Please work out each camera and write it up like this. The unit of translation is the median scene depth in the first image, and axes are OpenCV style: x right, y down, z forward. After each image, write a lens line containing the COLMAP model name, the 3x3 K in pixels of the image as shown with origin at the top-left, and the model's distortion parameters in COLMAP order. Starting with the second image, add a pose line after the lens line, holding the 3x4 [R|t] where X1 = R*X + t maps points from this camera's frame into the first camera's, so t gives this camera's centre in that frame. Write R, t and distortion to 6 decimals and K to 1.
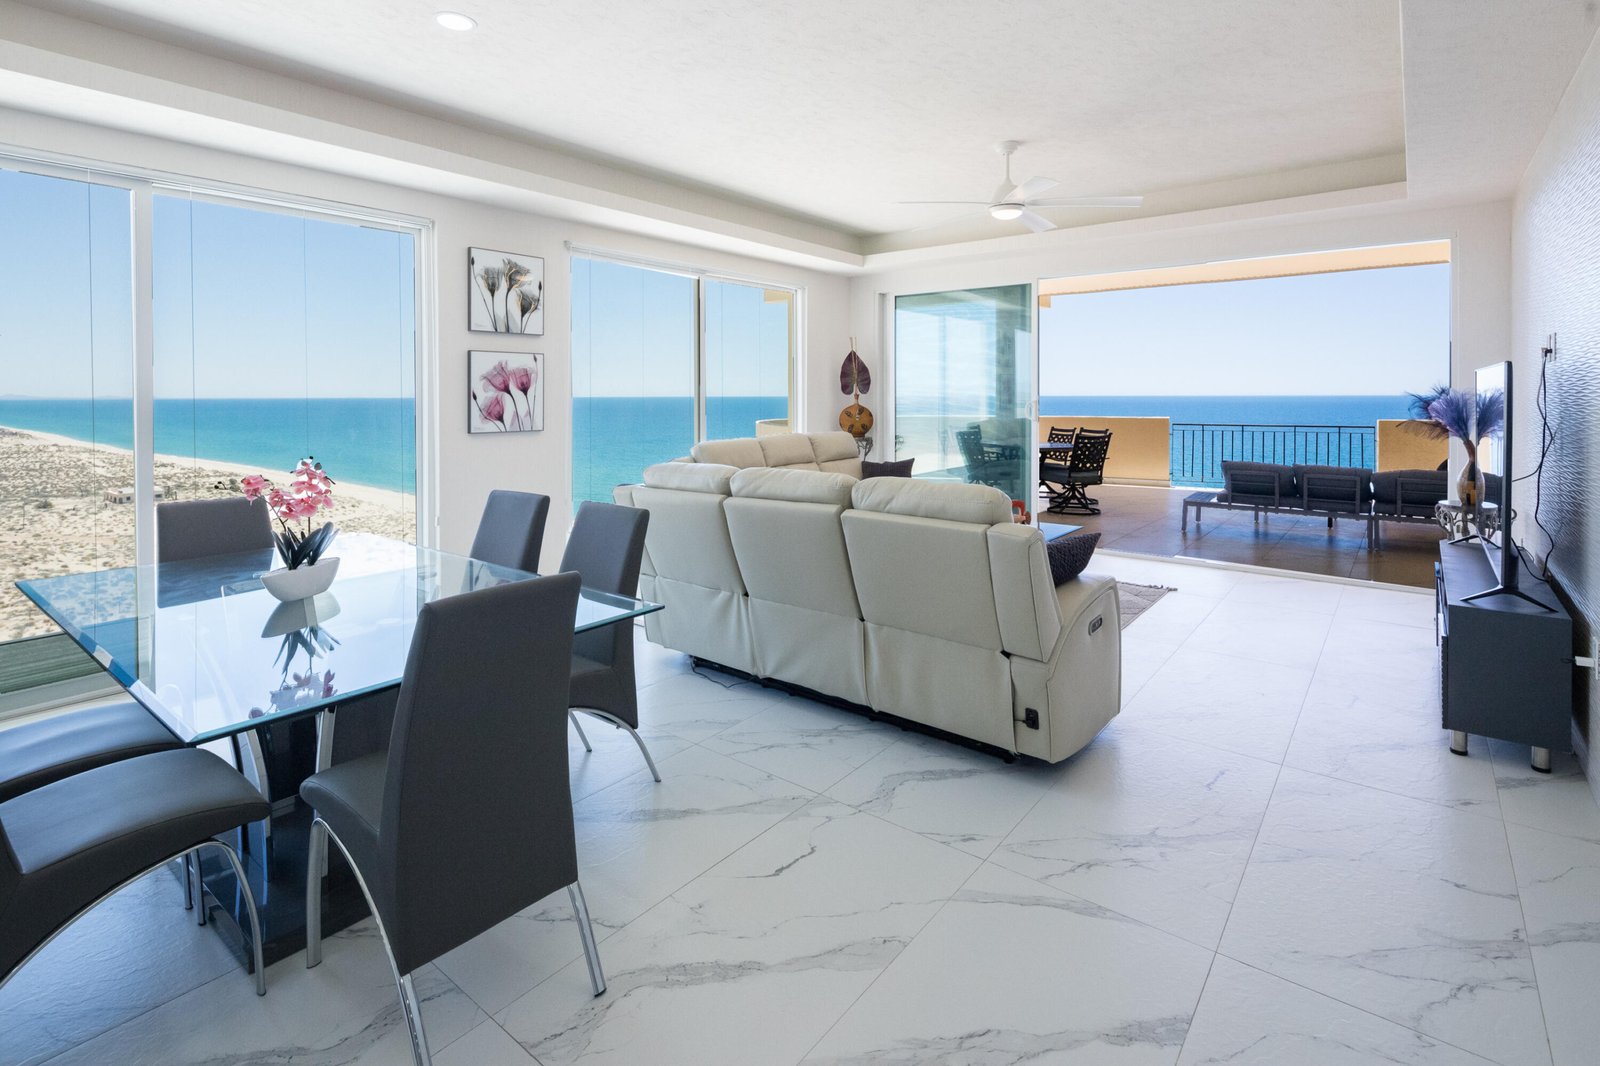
lens RADIAL K [[779.9, 0, 798.9], [0, 779.9, 402.8], [0, 0, 1]] dist [0.000276, 0.000124]
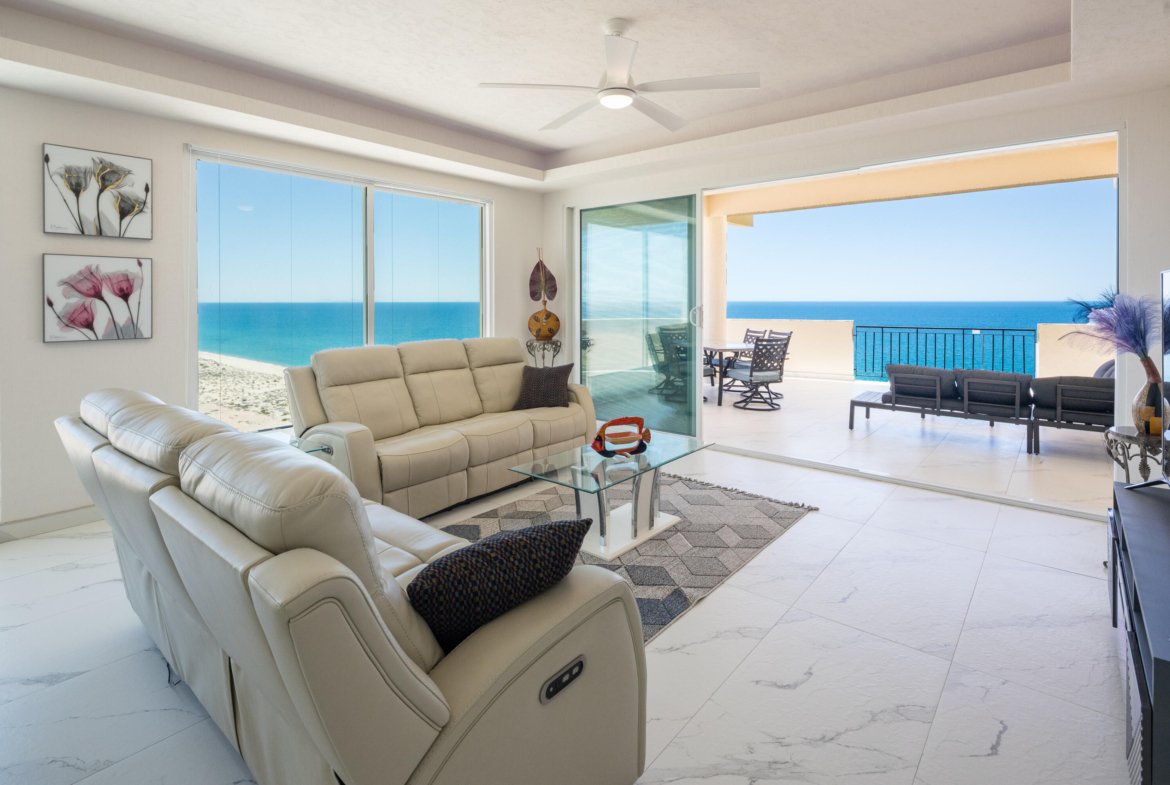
lens RADIAL K [[572.7, 0, 585.1], [0, 572.7, 306.5], [0, 0, 1]] dist [-0.000258, -0.000520]
pose [[0.999497, 0.001644, -0.031656, 0.187886], [-0.001632, 0.999999, 0.000418, -0.003826], [0.031657, -0.000366, 0.999499, 0.251176]]
